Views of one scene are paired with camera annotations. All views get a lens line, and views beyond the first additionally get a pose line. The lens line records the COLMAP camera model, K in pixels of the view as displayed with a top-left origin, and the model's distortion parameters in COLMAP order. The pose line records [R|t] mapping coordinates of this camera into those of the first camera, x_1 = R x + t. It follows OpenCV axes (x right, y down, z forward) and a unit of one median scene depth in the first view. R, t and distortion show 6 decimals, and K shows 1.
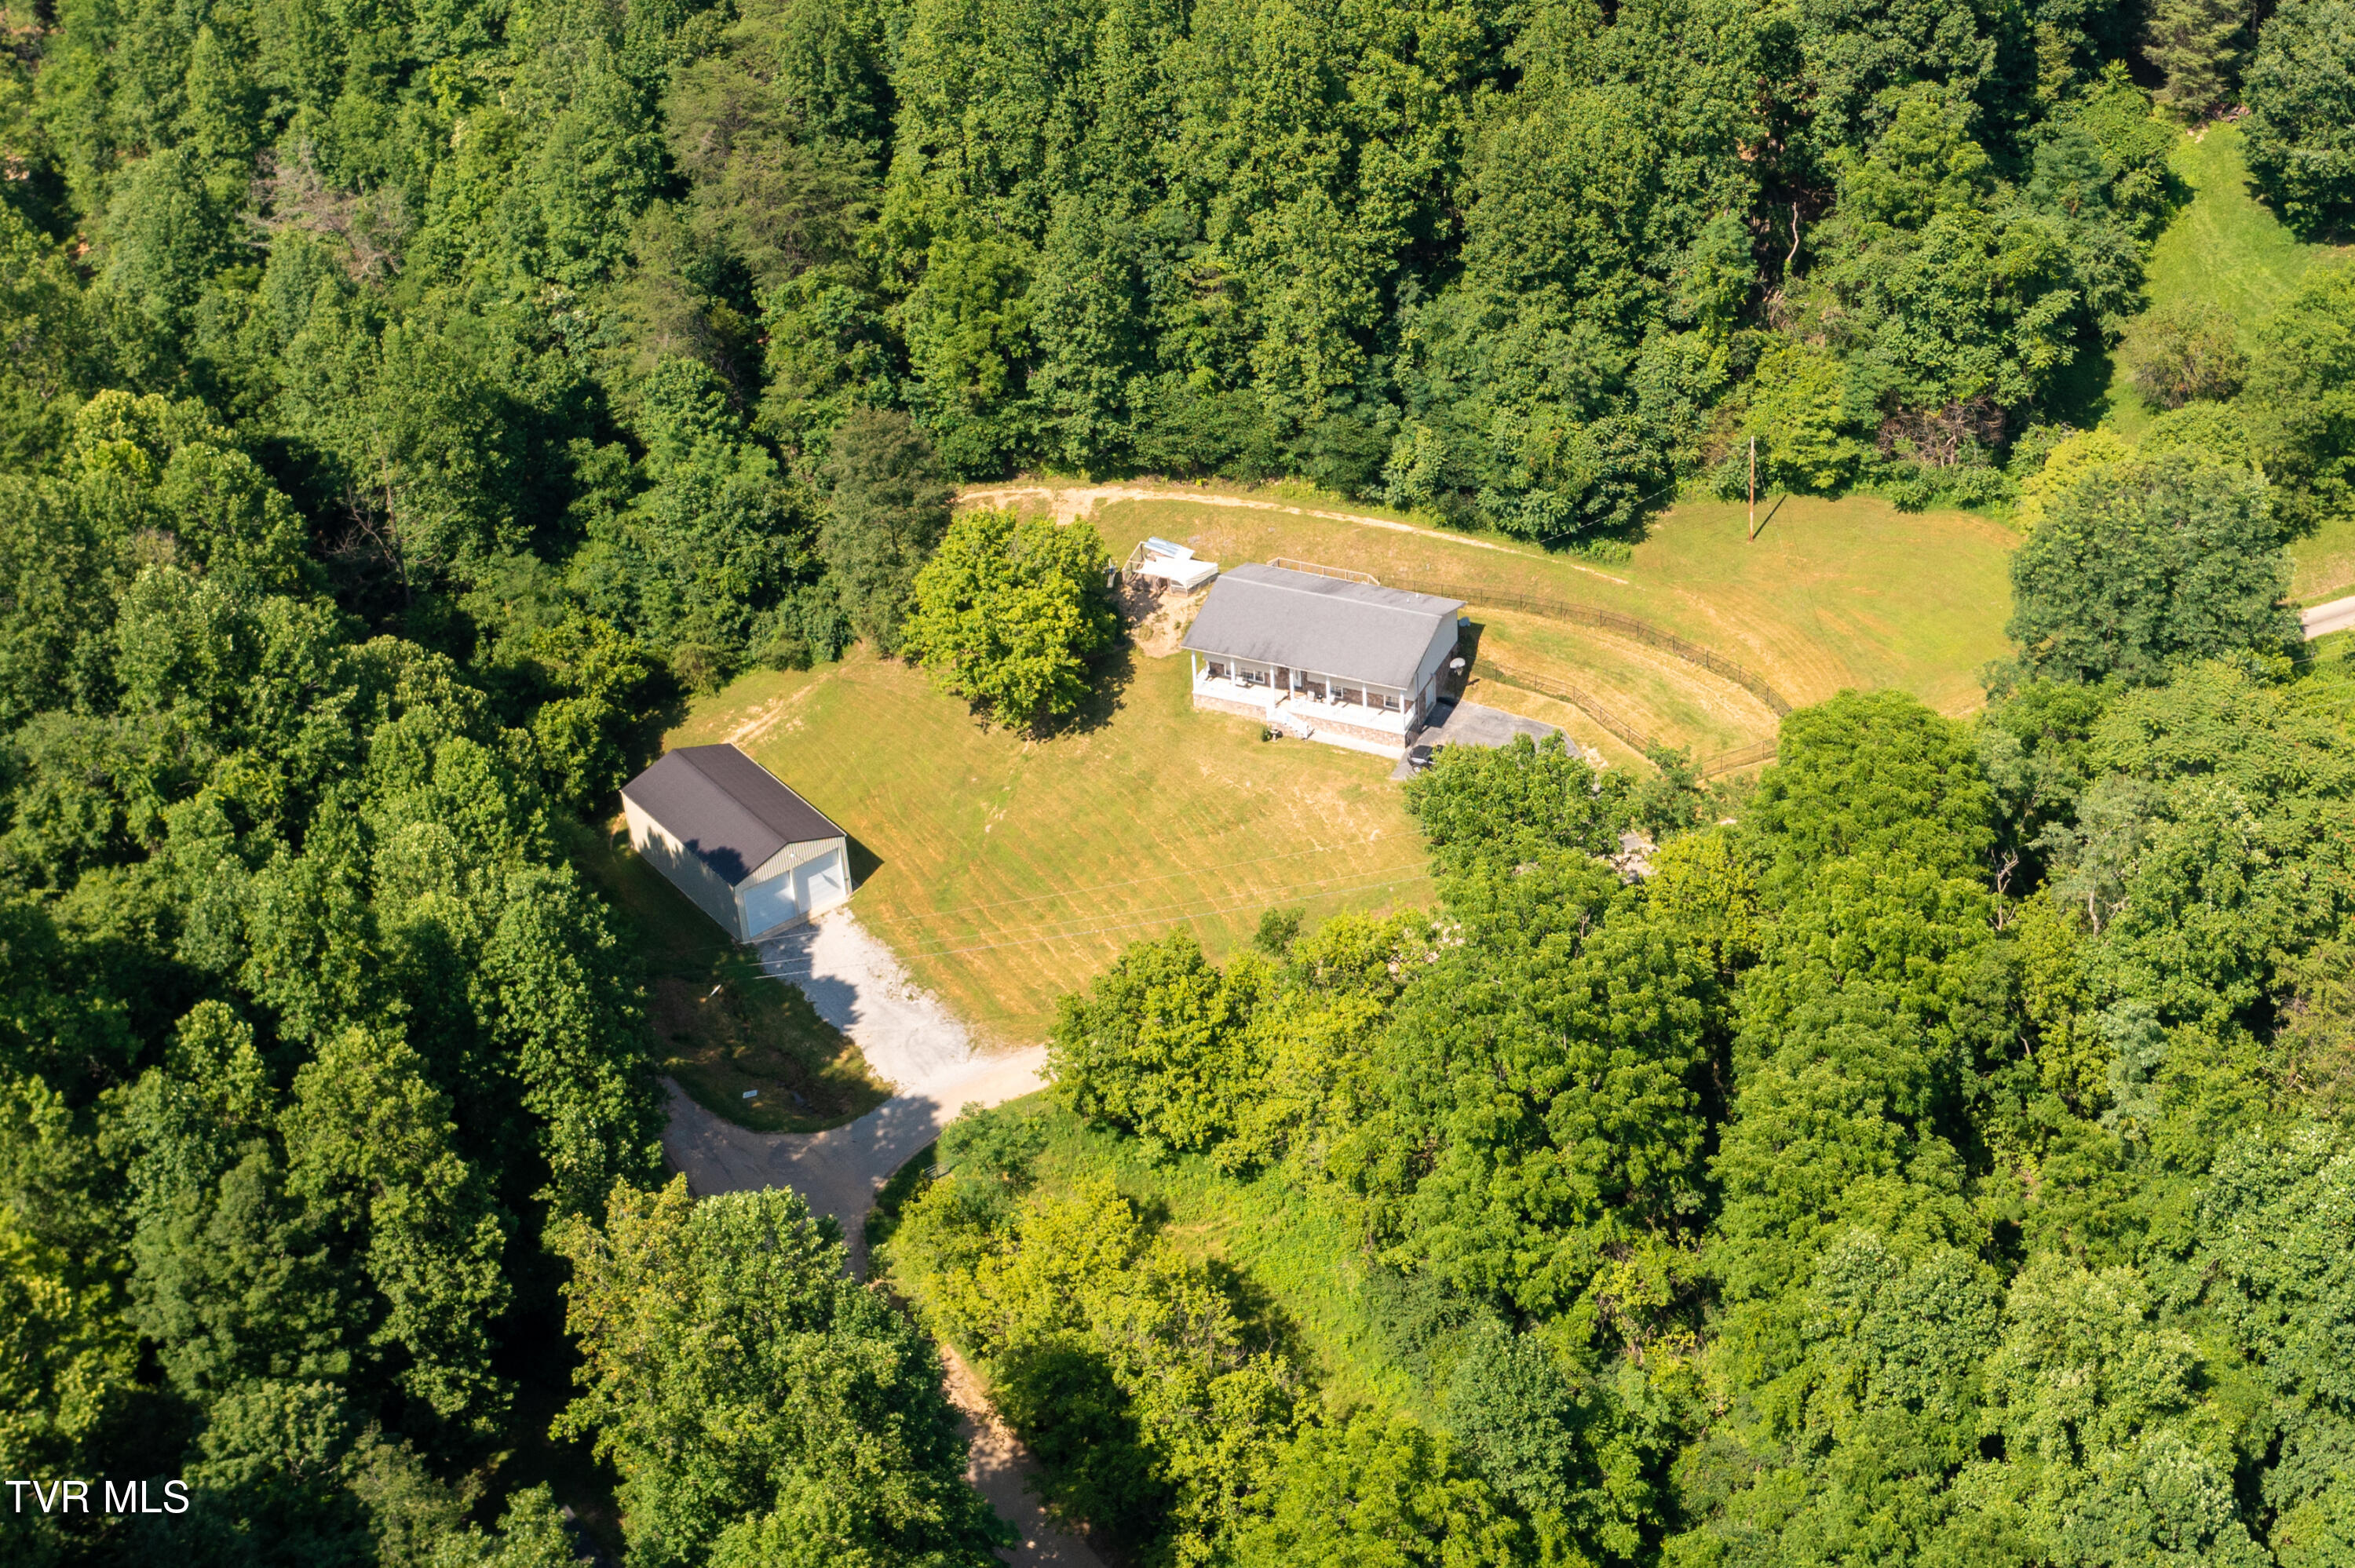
lens RADIAL K [[3405.4, 0, 1177.5], [0, 3405.4, 606.8], [0, 0, 1]] dist [-0.014248, 0.072400]
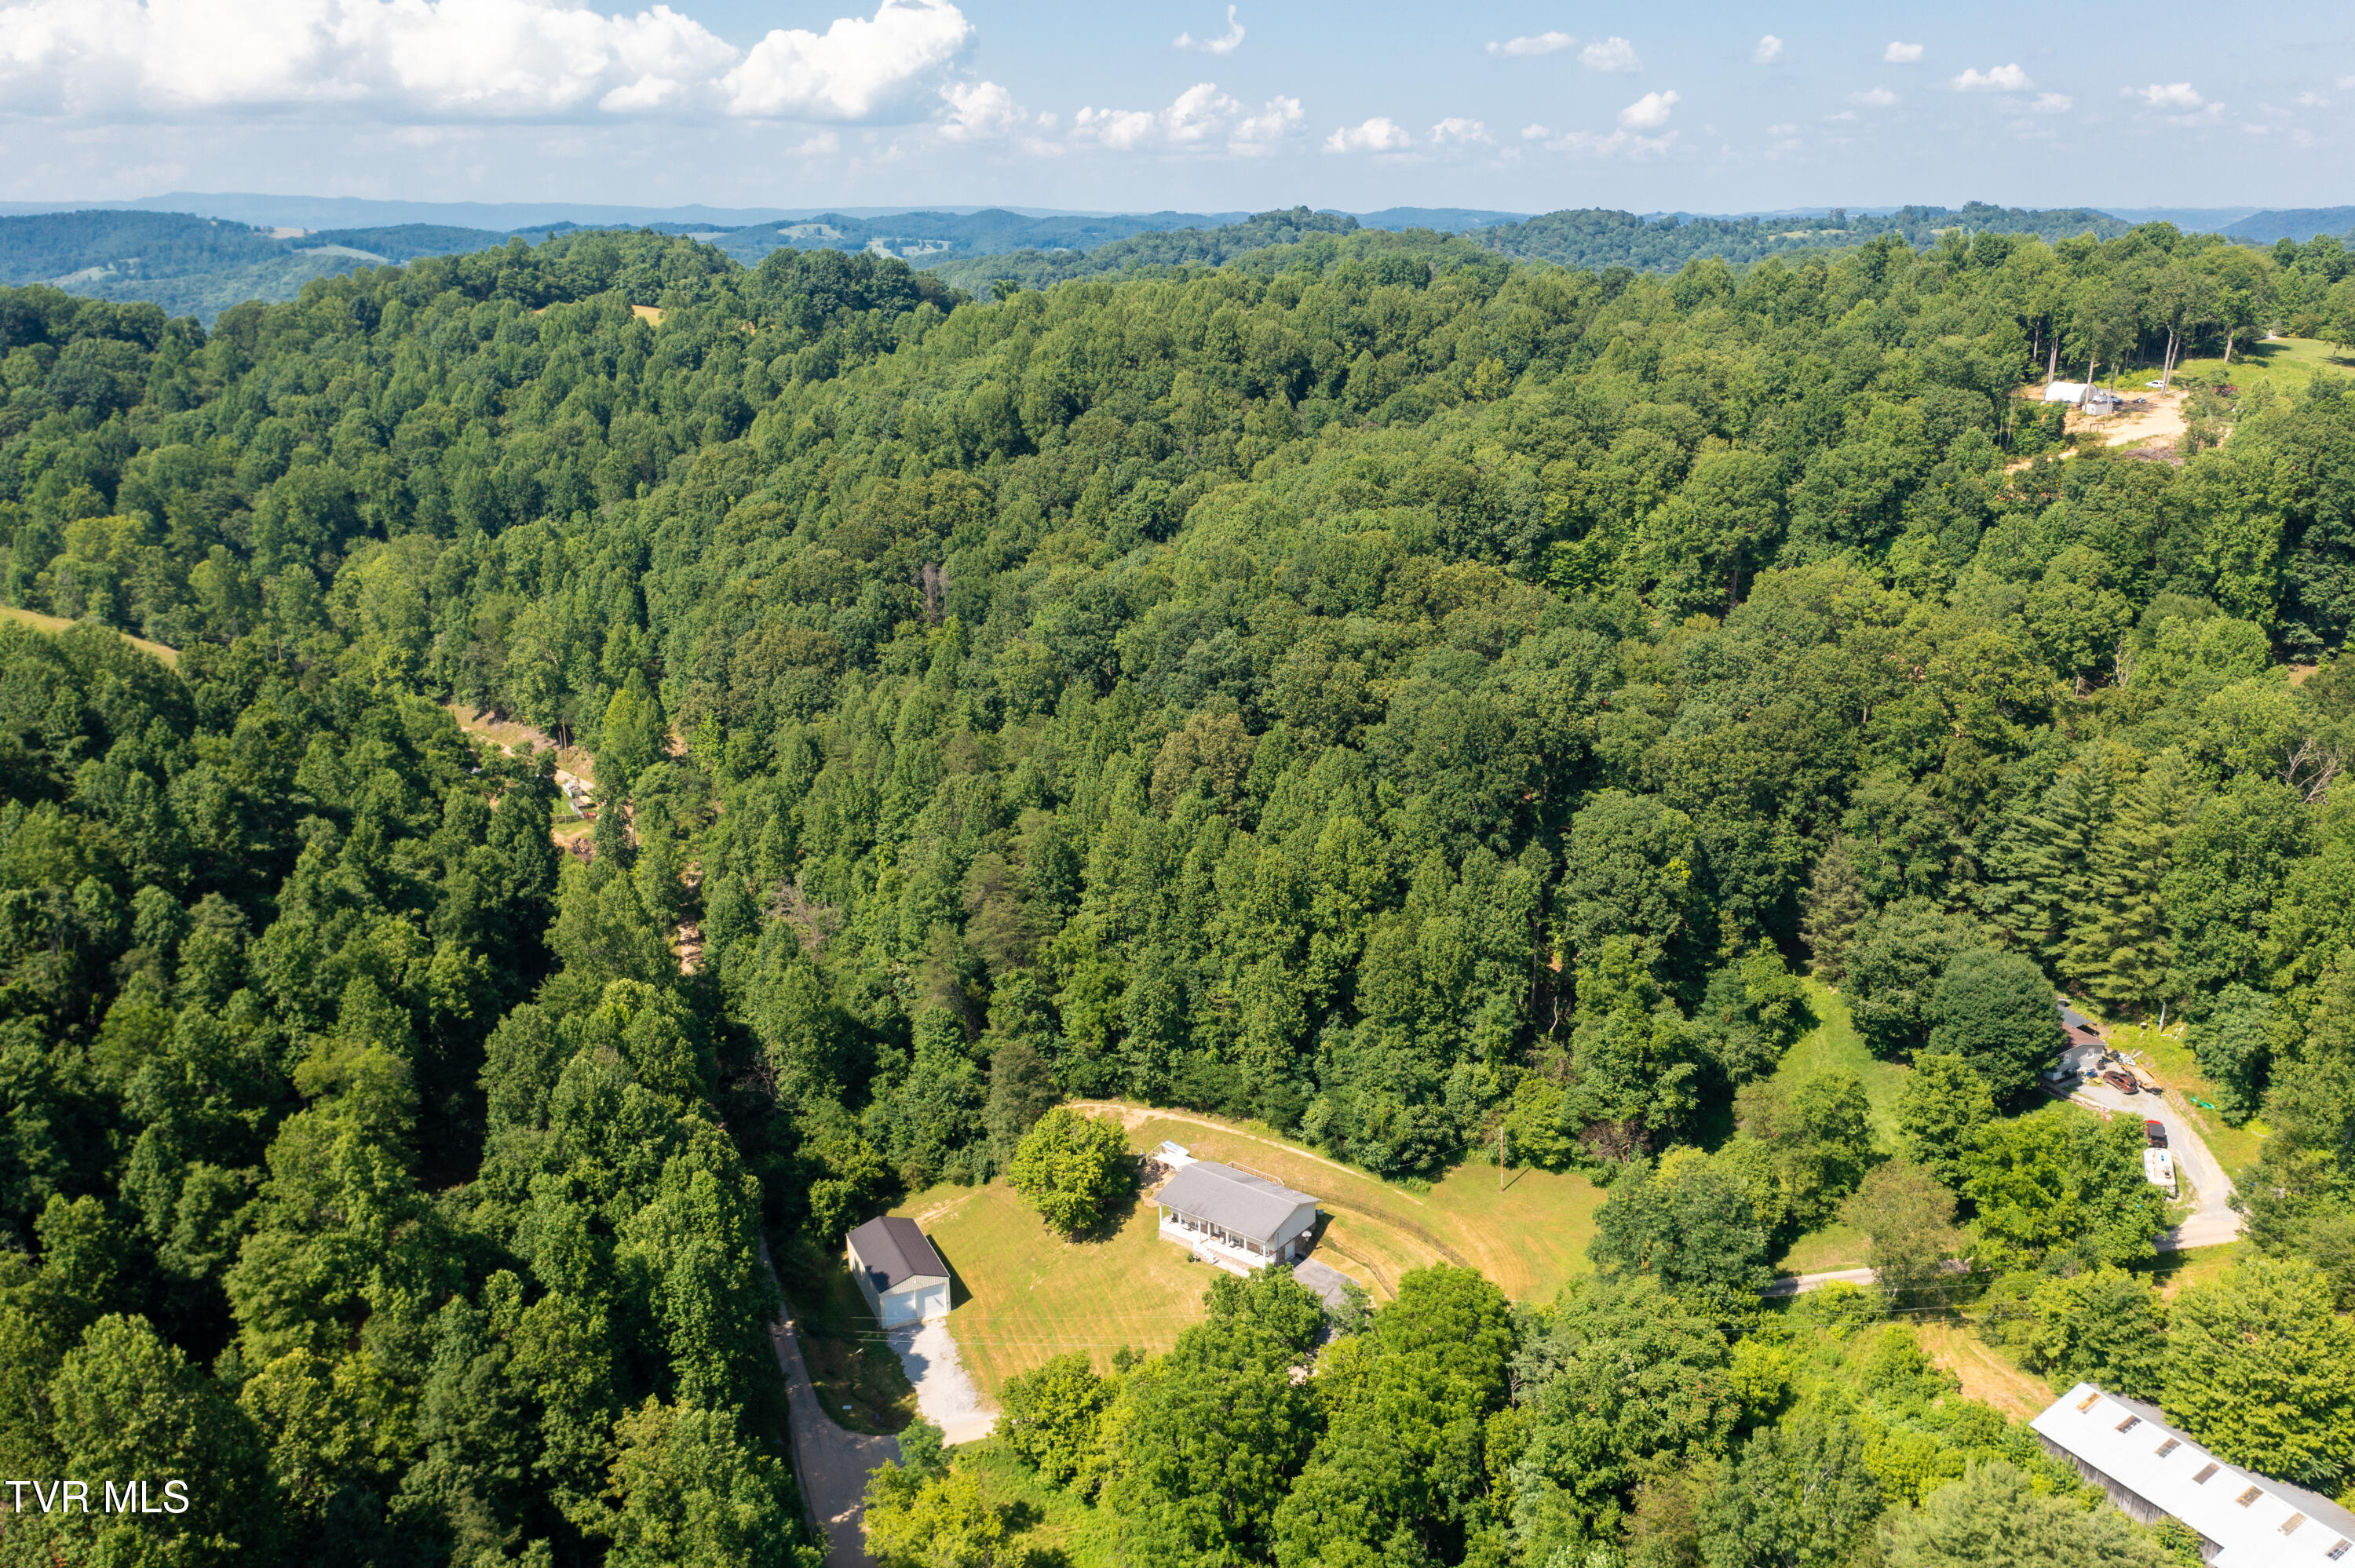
lens RADIAL K [[2195.0, 0, 1190.3], [0, 2195.0, 654.2], [0, 0, 1]] dist [-0.004903, 0.011281]
pose [[0.952578, 0.073399, -0.295310, 0.324301], [-0.153650, 0.953690, -0.258585, 0.031982], [0.262654, 0.291697, 0.919742, -0.121024]]
